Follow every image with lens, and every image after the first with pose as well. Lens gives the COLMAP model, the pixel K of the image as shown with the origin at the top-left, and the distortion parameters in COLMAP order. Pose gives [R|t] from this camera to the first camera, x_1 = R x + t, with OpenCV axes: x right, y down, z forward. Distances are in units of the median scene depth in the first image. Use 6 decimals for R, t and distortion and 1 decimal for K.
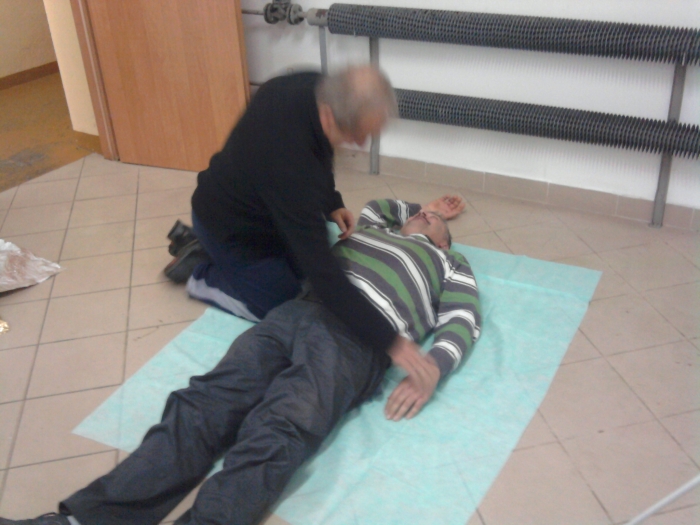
lens RADIAL K [[682.1, 0, 341.3], [0, 682.1, 267.8], [0, 0, 1]] dist [-0.032679, 0.000000]
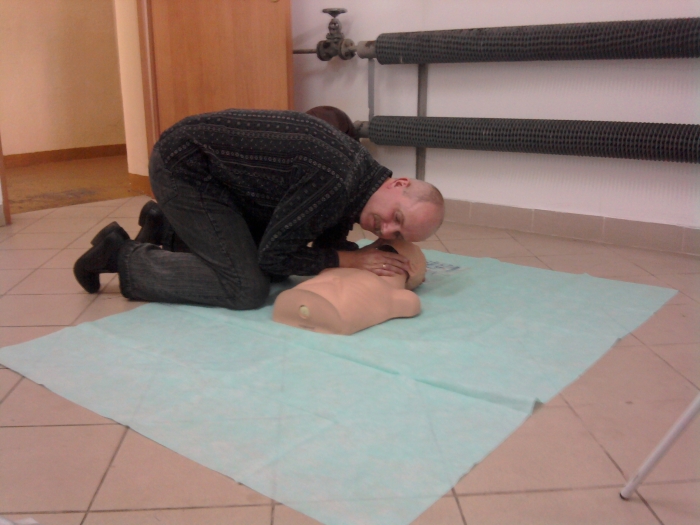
lens RADIAL K [[682.1, 0, 351.1], [0, 682.1, 288.0], [0, 0, 1]] dist [-0.032679, 0.000000]
pose [[0.987154, 0.081339, -0.137518, 0.113472], [-0.112220, 0.965641, -0.234402, 0.215541], [0.113727, 0.246823, 0.962364, 0.141314]]
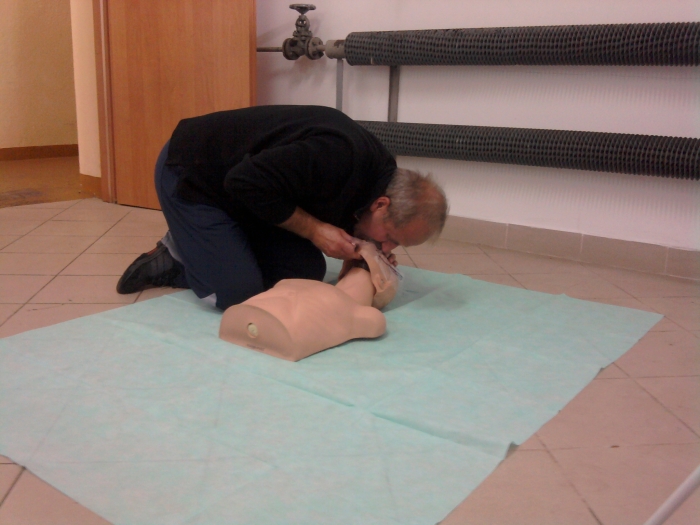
lens RADIAL K [[682.1, 0, 352.3], [0, 682.1, 292.2], [0, 0, 1]] dist [-0.032679, 0.000000]
pose [[0.989930, 0.103124, -0.096975, 0.118879], [-0.124500, 0.960275, -0.249744, 0.192018], [0.067368, 0.259302, 0.963444, 0.208966]]
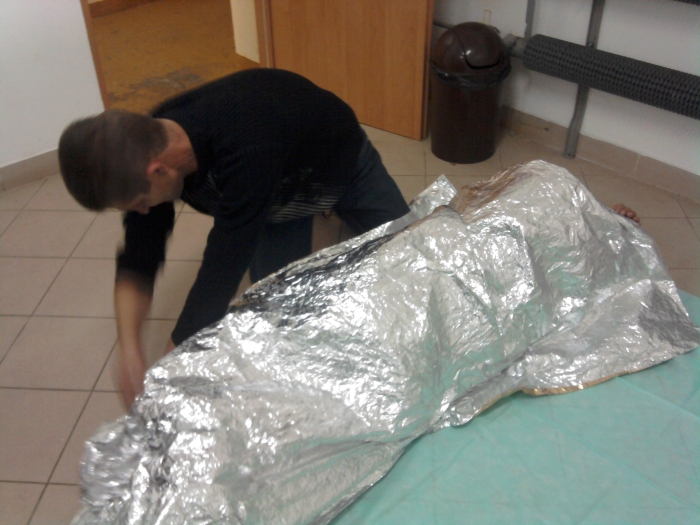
lens RADIAL K [[682.1, 0, 354.3], [0, 682.1, 267.5], [0, 0, 1]] dist [-0.032679, 0.000000]
pose [[0.957551, 0.185601, -0.220564, 0.008109], [-0.160314, 0.978778, 0.127642, -0.085570], [0.239574, -0.086865, 0.966984, 0.189311]]
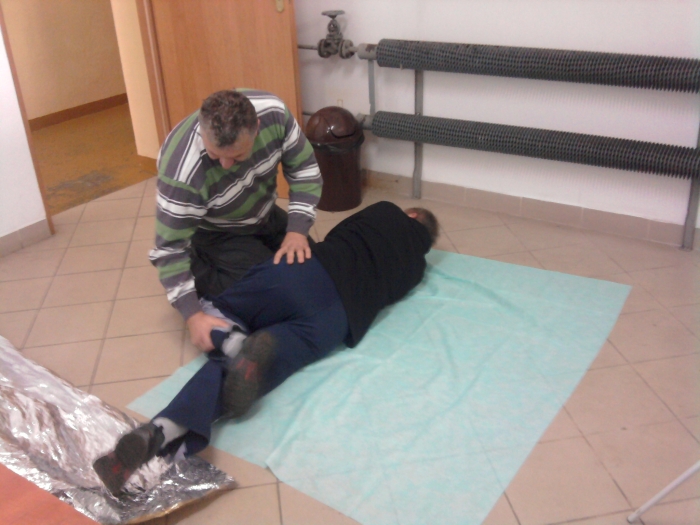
lens RADIAL K [[682.1, 0, 342.4], [0, 682.1, 272.4], [0, 0, 1]] dist [-0.032679, 0.000000]
pose [[0.997796, 0.026405, -0.060876, 0.000877], [-0.029815, 0.997997, -0.055803, 0.045771], [0.059281, 0.057495, 0.996584, -0.063145]]
